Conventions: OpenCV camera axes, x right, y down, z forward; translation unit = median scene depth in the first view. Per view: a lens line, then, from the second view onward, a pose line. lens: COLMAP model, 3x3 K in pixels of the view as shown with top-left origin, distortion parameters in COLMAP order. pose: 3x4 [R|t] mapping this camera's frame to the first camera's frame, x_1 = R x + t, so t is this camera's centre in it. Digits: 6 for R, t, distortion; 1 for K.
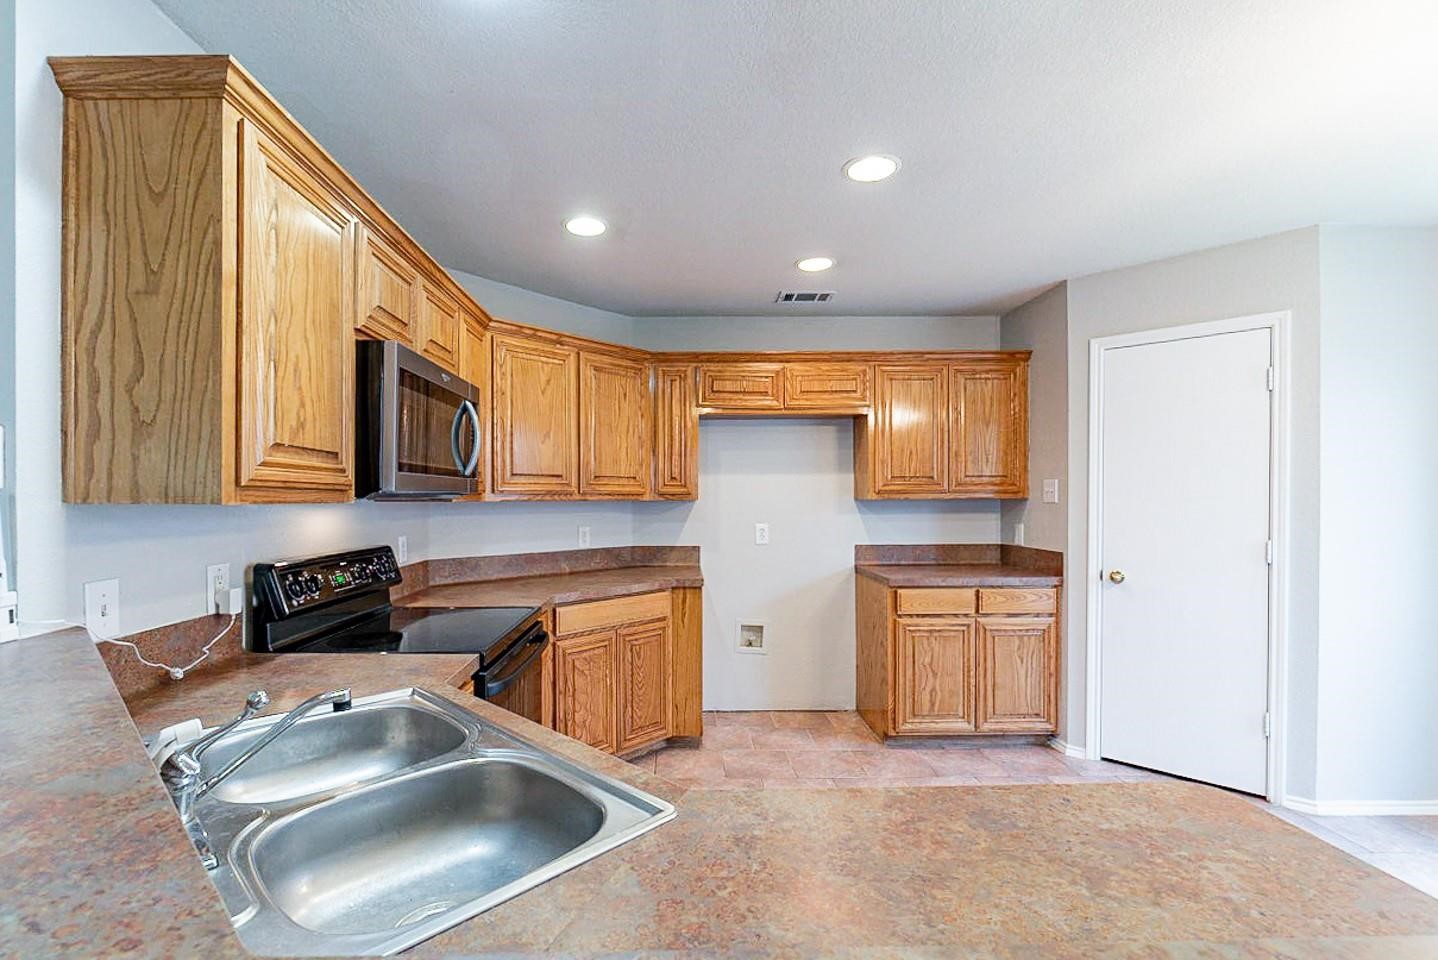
lens RADIAL K [[642.3, 0, 658.1], [0, 642.3, 502.9], [0, 0, 1]] dist [-0.012877, 0.000223]
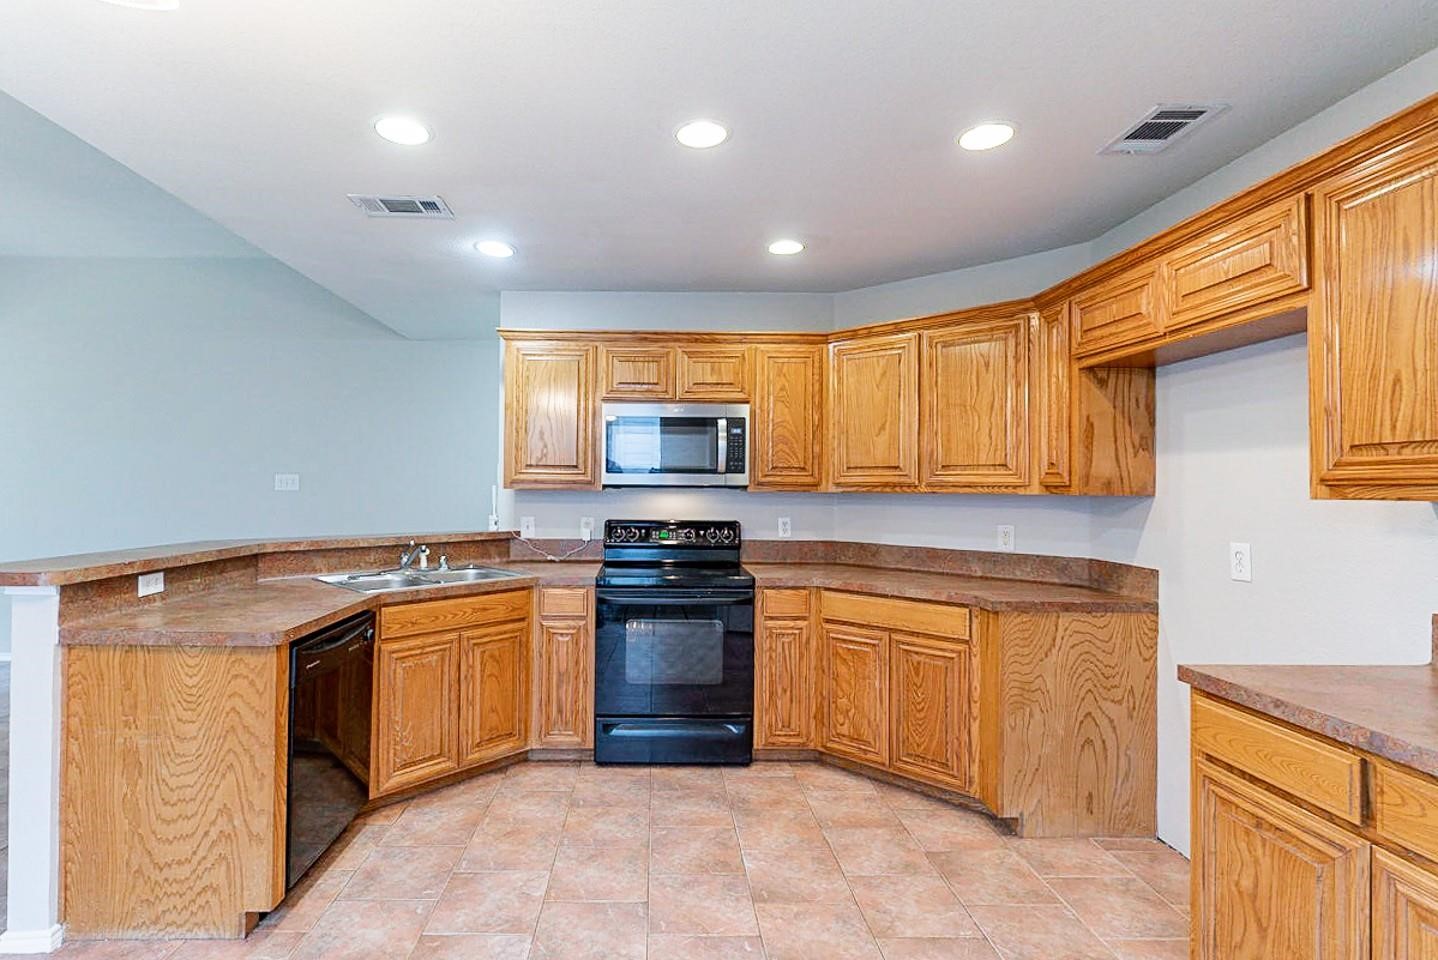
lens RADIAL K [[705.8, 0, 681.0], [0, 705.8, 481.2], [0, 0, 1]] dist [-0.002342, 0.009709]
pose [[0.036178, -0.005235, -0.999332, 0.869508], [-0.014807, 0.999874, -0.005774, -0.009518], [0.999236, 0.015006, 0.036096, 0.609108]]
